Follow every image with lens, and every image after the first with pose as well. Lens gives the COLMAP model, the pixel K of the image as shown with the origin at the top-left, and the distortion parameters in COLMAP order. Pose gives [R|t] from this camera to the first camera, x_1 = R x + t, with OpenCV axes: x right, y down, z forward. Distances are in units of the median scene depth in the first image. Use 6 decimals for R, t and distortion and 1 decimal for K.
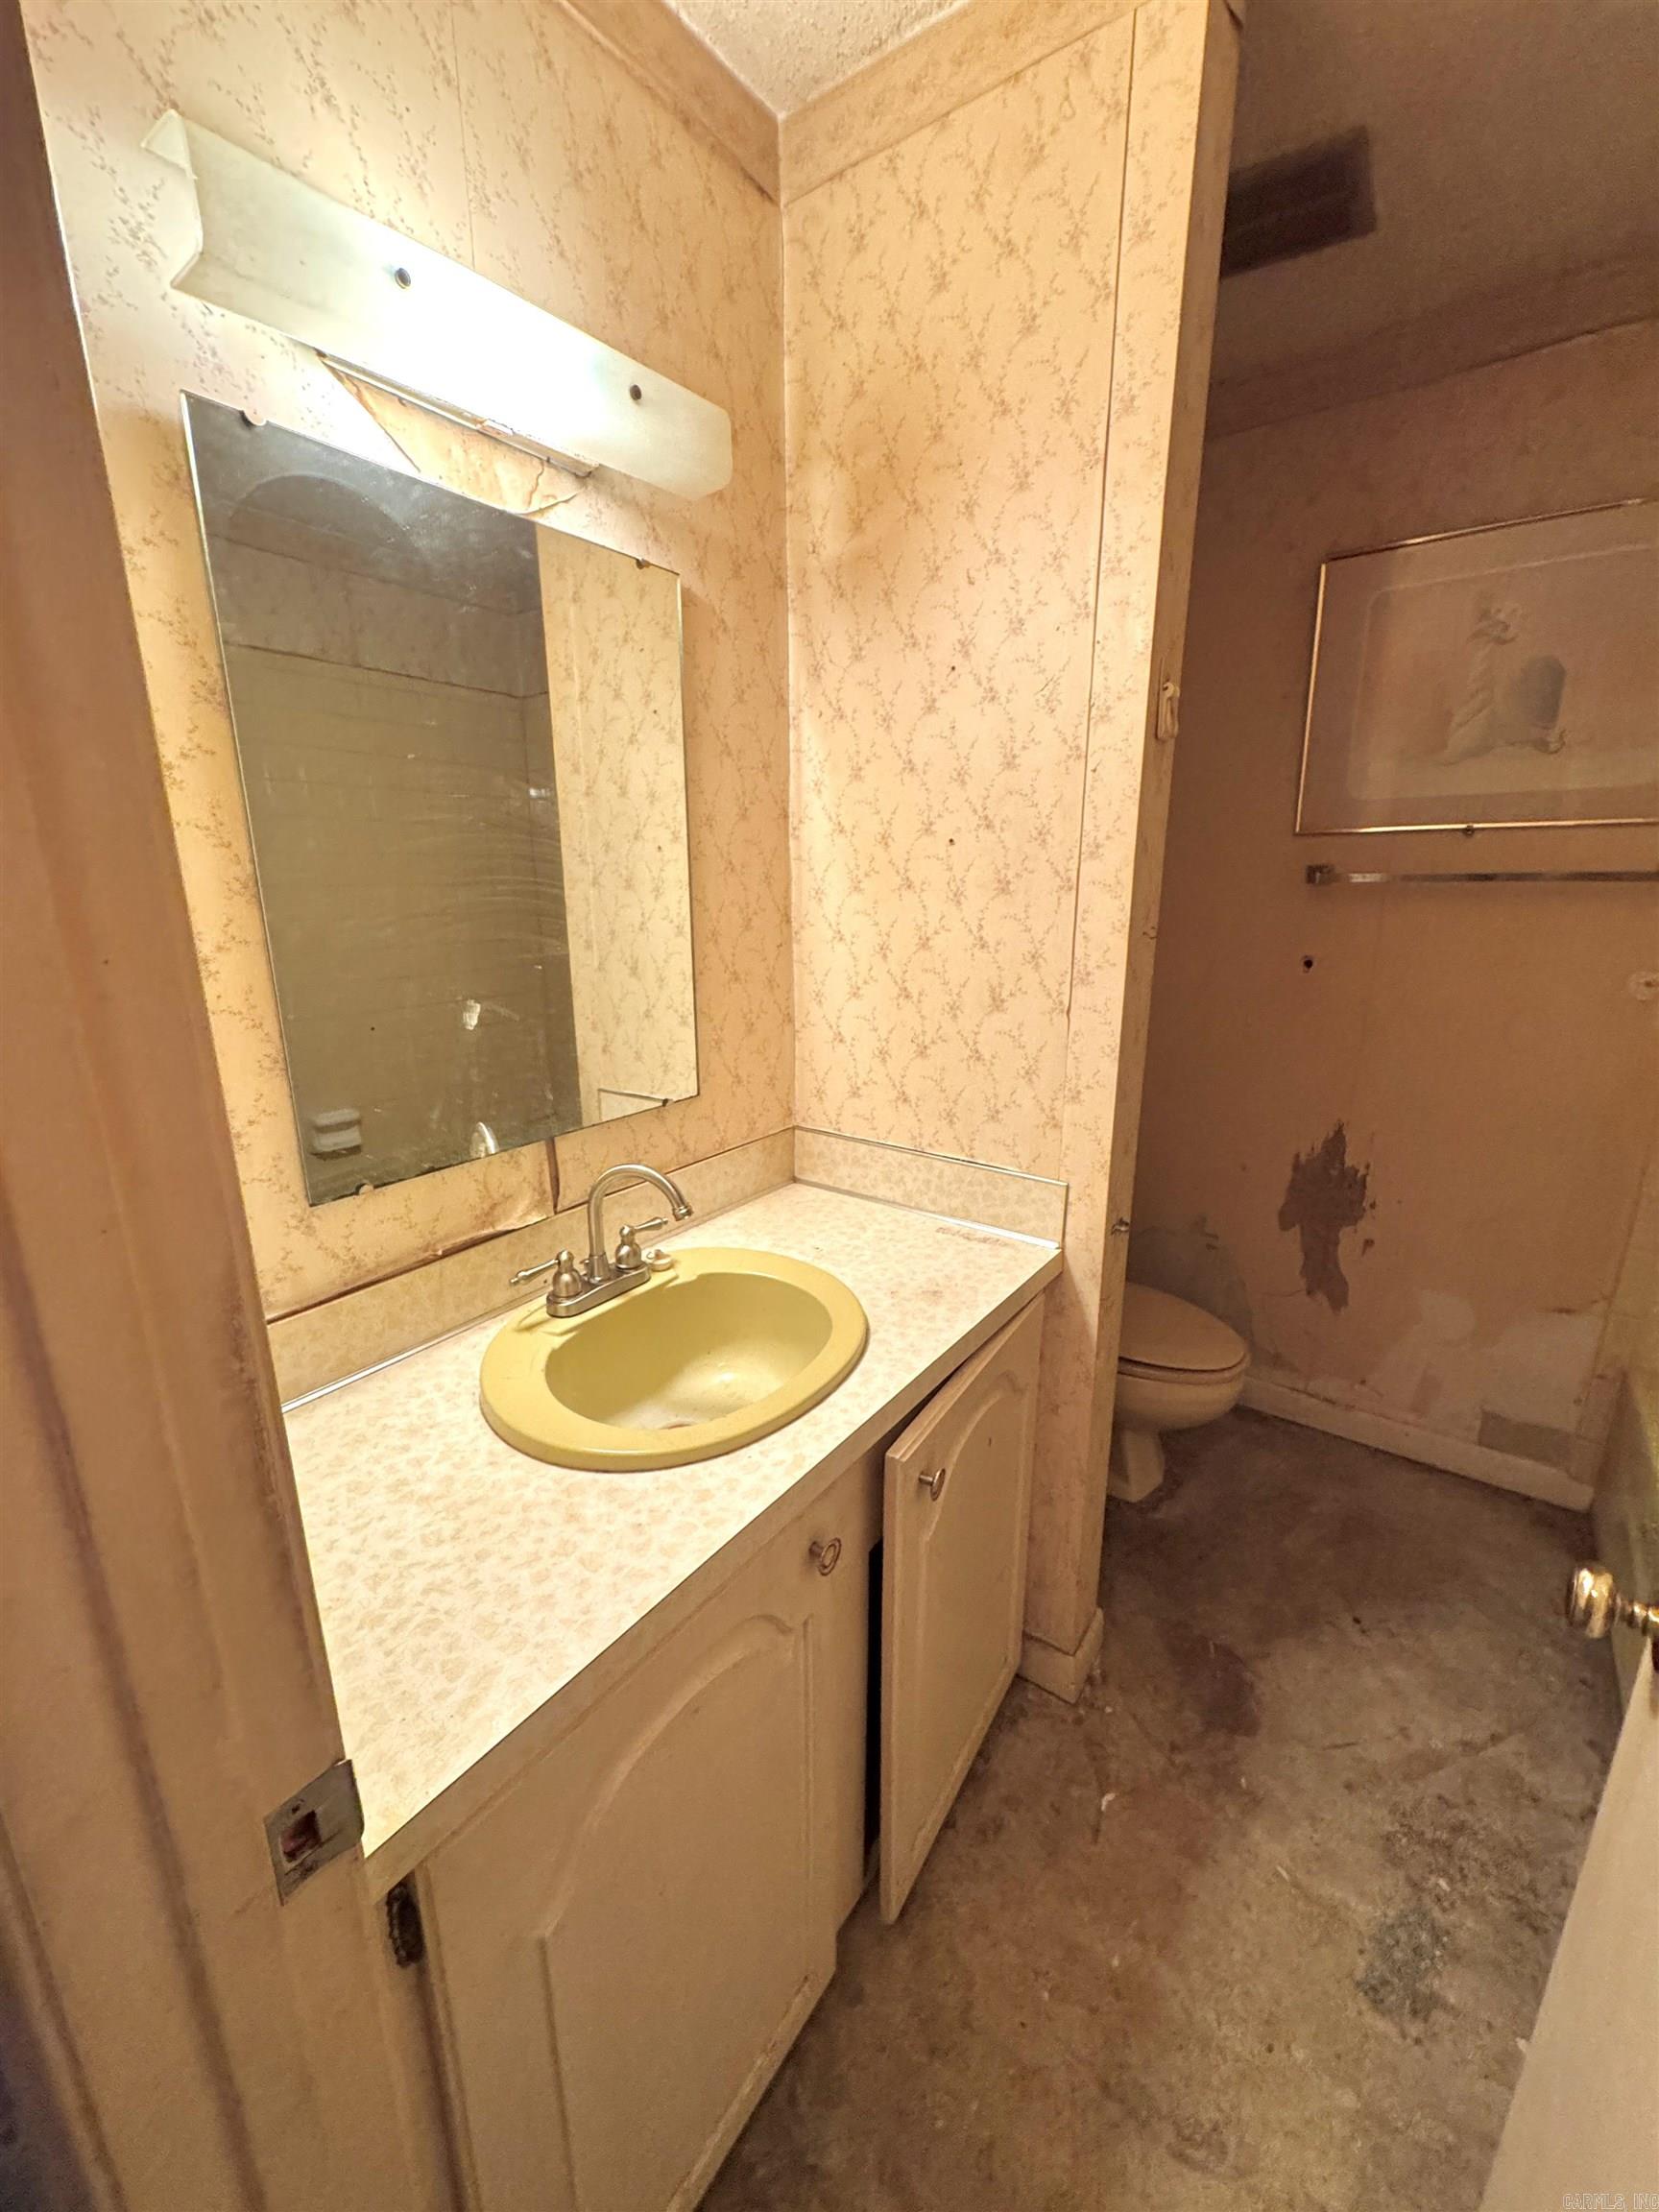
lens RADIAL K [[882.0, 0, 831.2], [0, 882.0, 1102.5], [0, 0, 1]] dist [-0.004197, 0.000336]
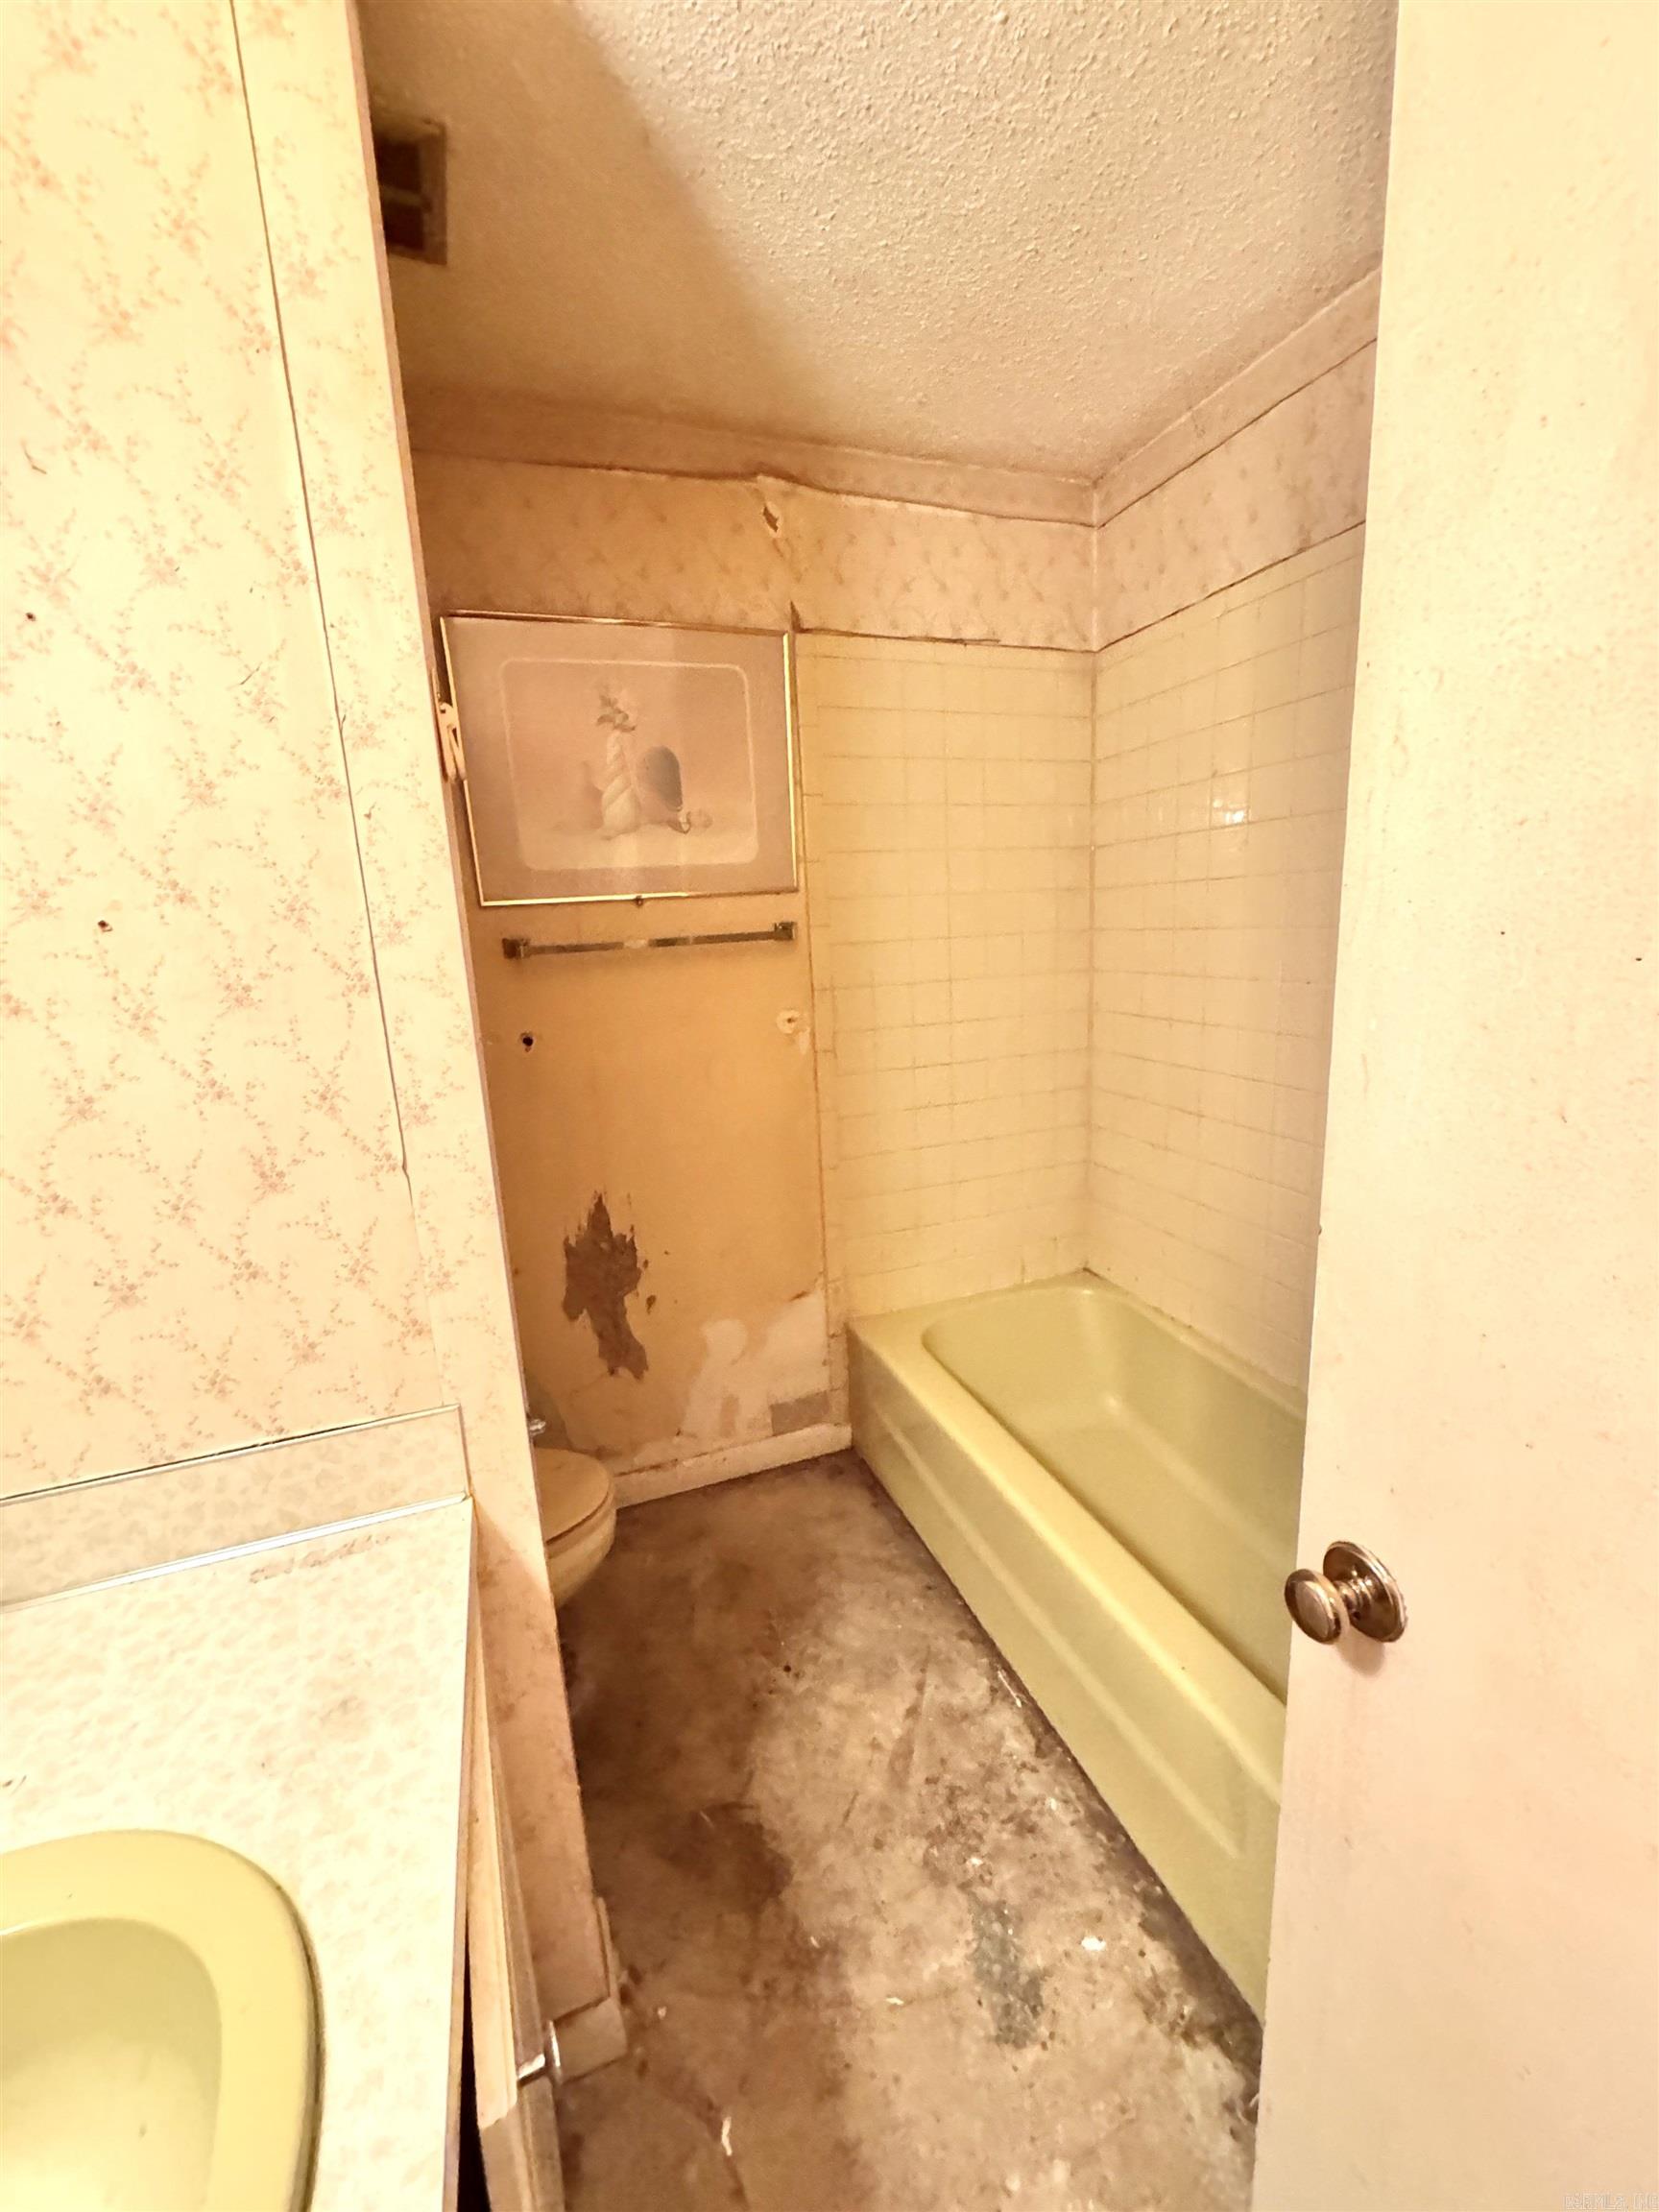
lens RADIAL K [[882.0, 0, 828.7], [0, 882.0, 1103.3], [0, 0, 1]] dist [-0.004197, 0.000336]
pose [[0.548679, -0.193663, 0.813293, -0.079598], [0.255996, 0.964991, 0.057080, -0.091346], [-0.795875, 0.176881, 0.579047, 0.297739]]
